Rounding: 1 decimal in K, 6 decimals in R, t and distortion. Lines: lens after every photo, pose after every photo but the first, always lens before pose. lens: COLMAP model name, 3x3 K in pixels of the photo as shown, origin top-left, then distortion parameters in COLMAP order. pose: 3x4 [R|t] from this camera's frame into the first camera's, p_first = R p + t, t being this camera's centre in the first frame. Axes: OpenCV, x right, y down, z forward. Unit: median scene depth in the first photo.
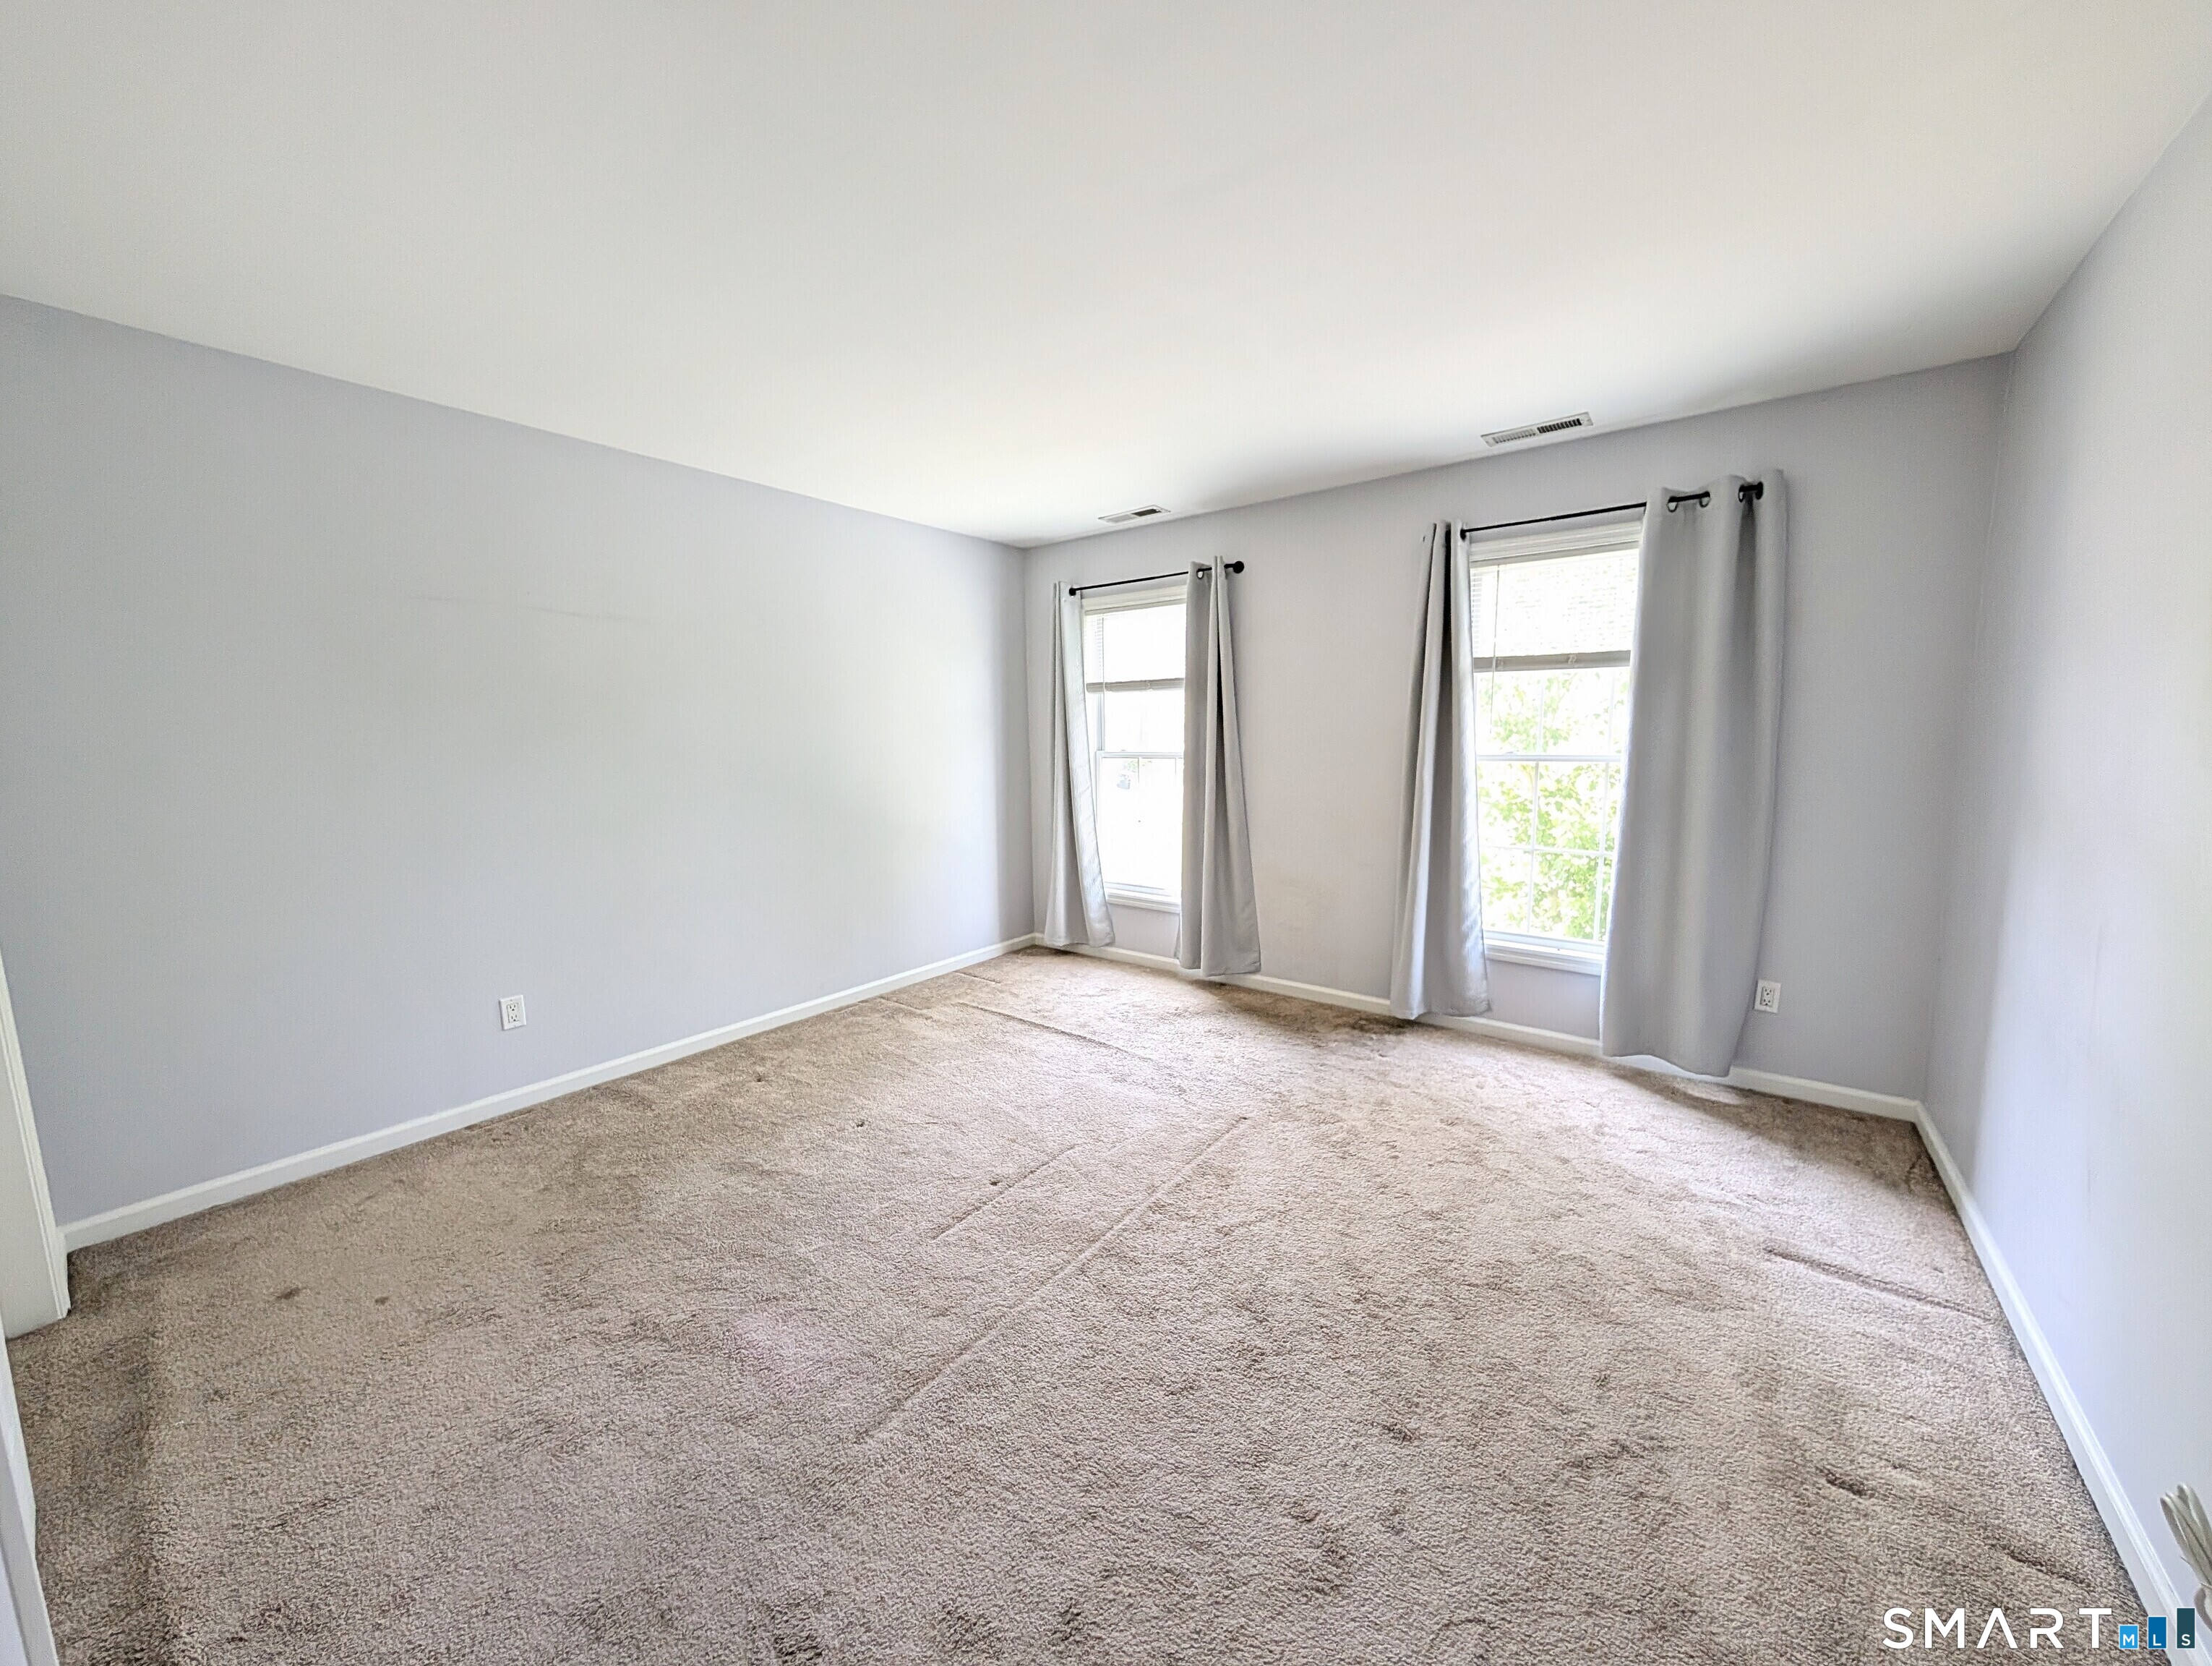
lens RADIAL K [[802.2, 0, 1097.4], [0, 802.2, 837.8], [0, 0, 1]] dist [0.000542, -0.000144]
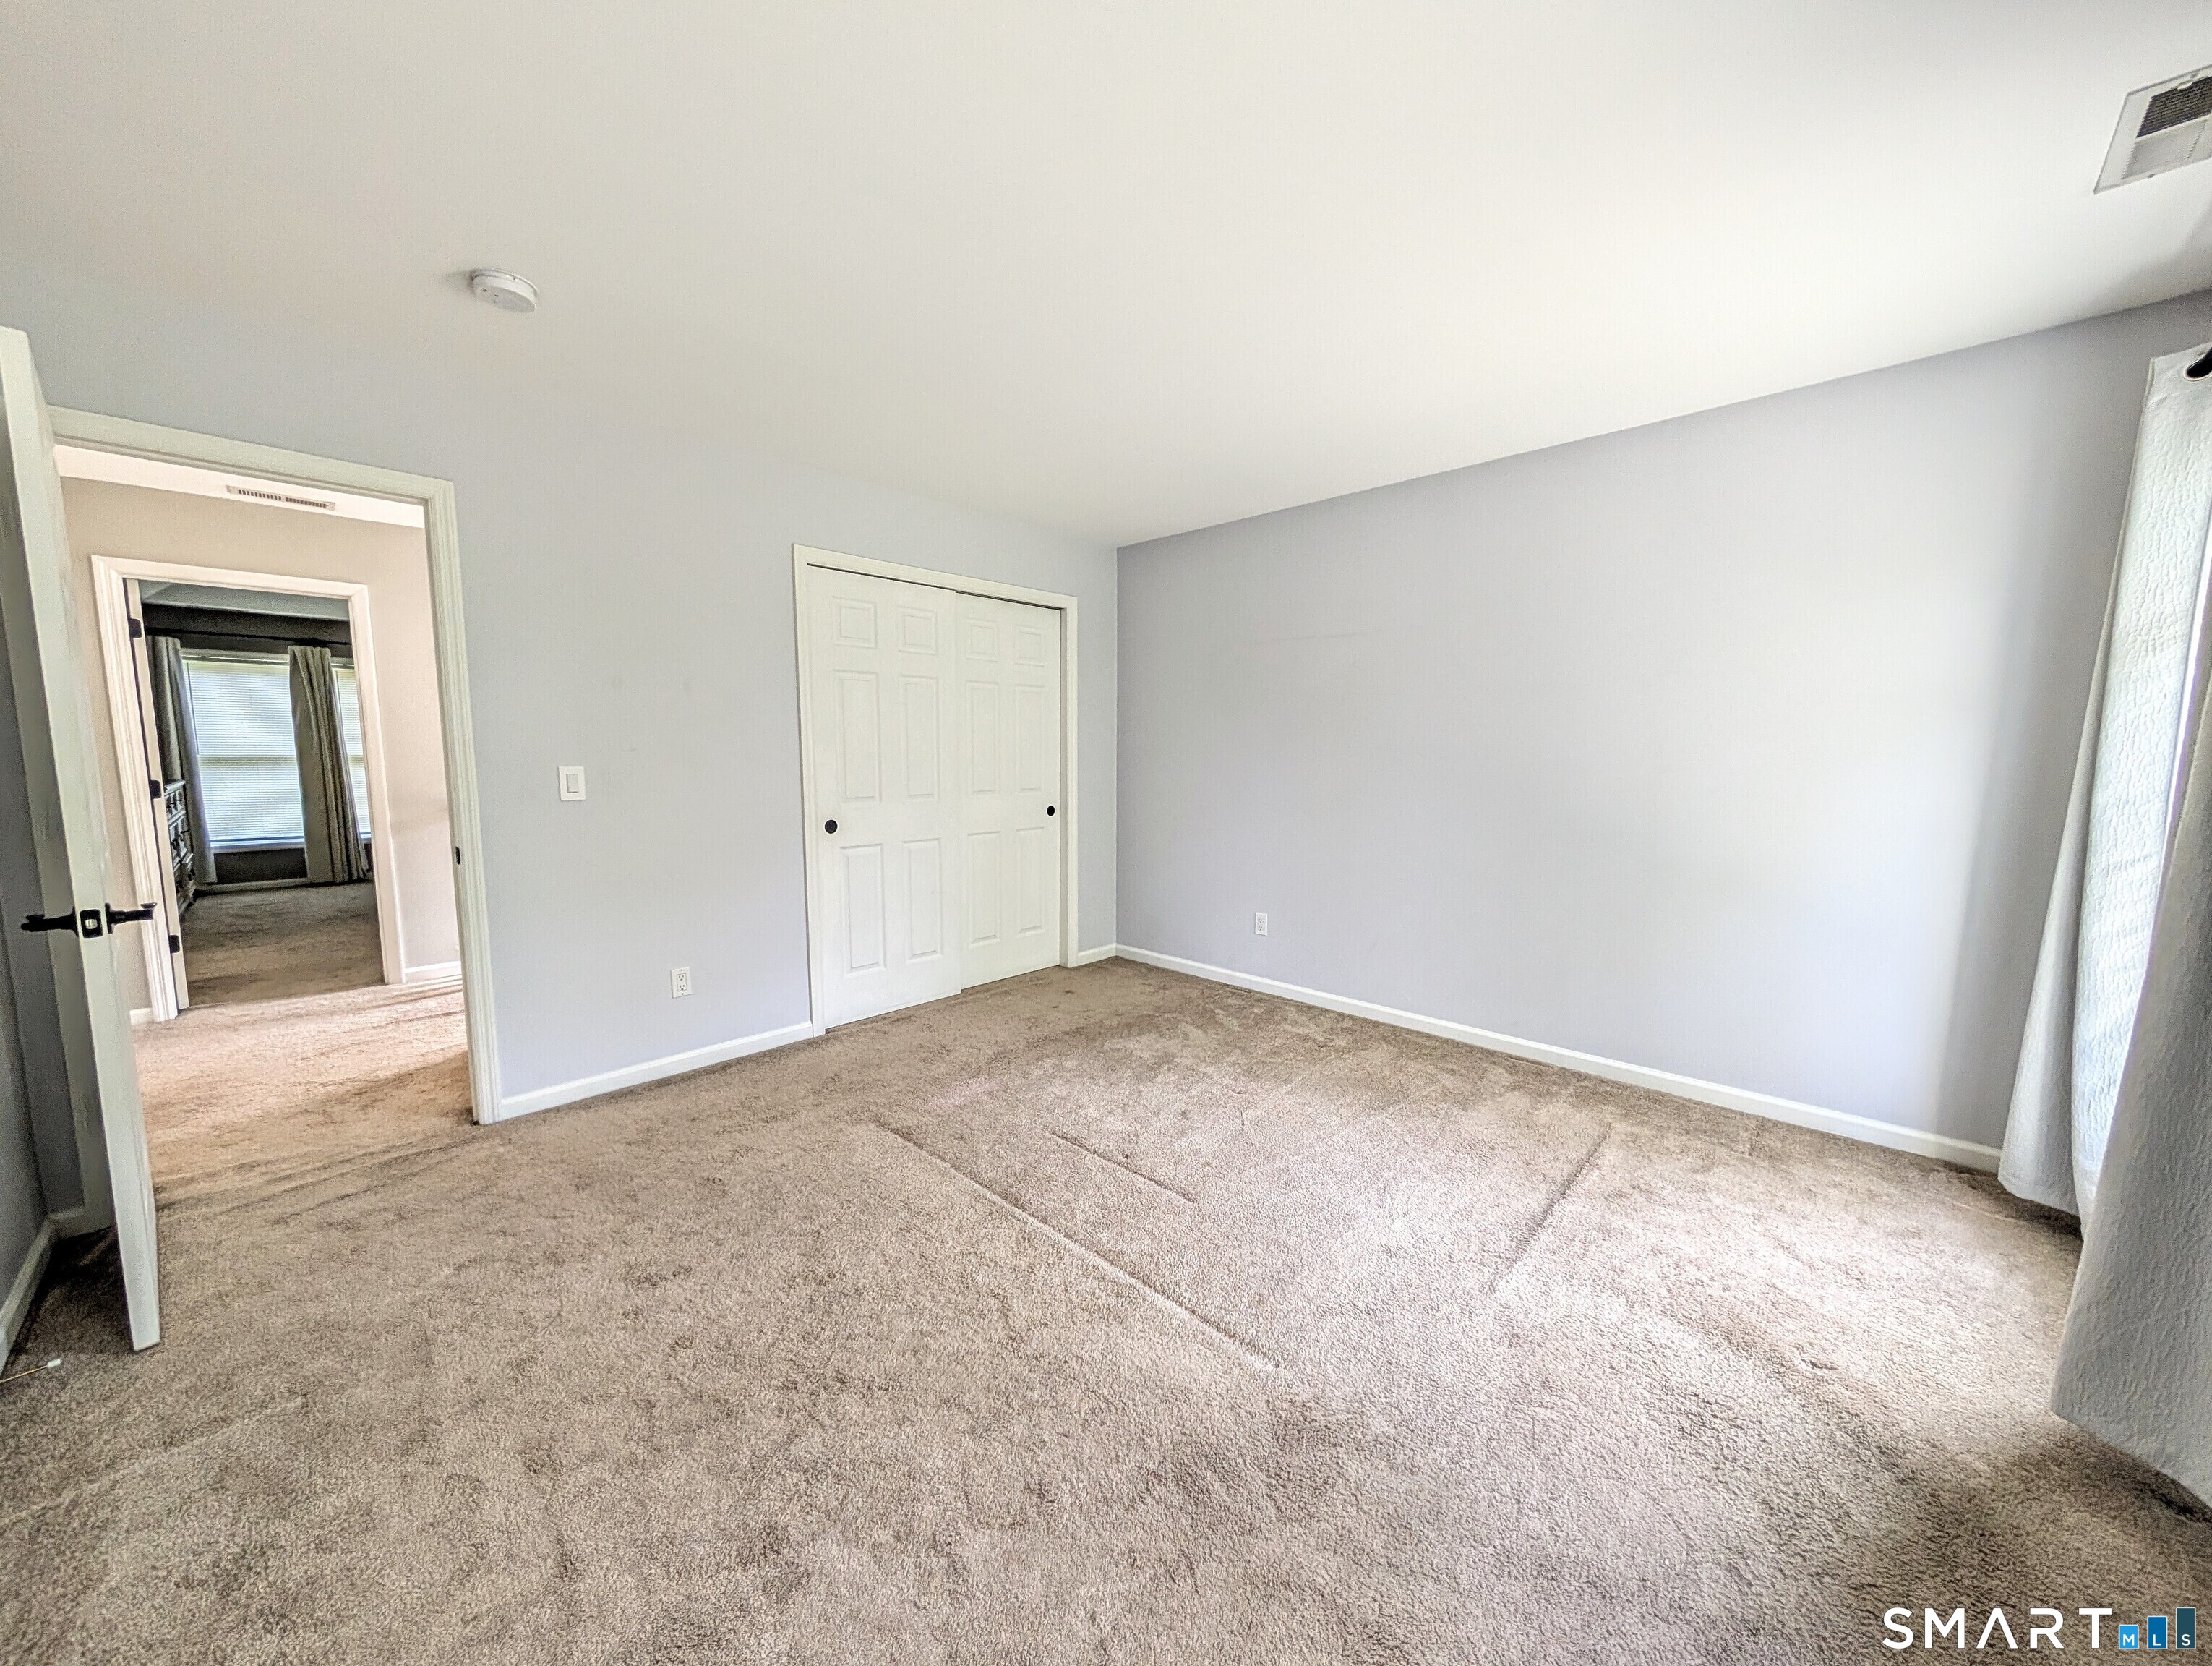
lens RADIAL K [[802.2, 0, 1097.4], [0, 802.2, 837.8], [0, 0, 1]] dist [0.000542, -0.000144]
pose [[-0.119293, 0.121714, -0.985370, 0.546938], [-0.127161, 0.982411, 0.136743, -0.072260], [0.984682, 0.141614, -0.101717, 0.652627]]
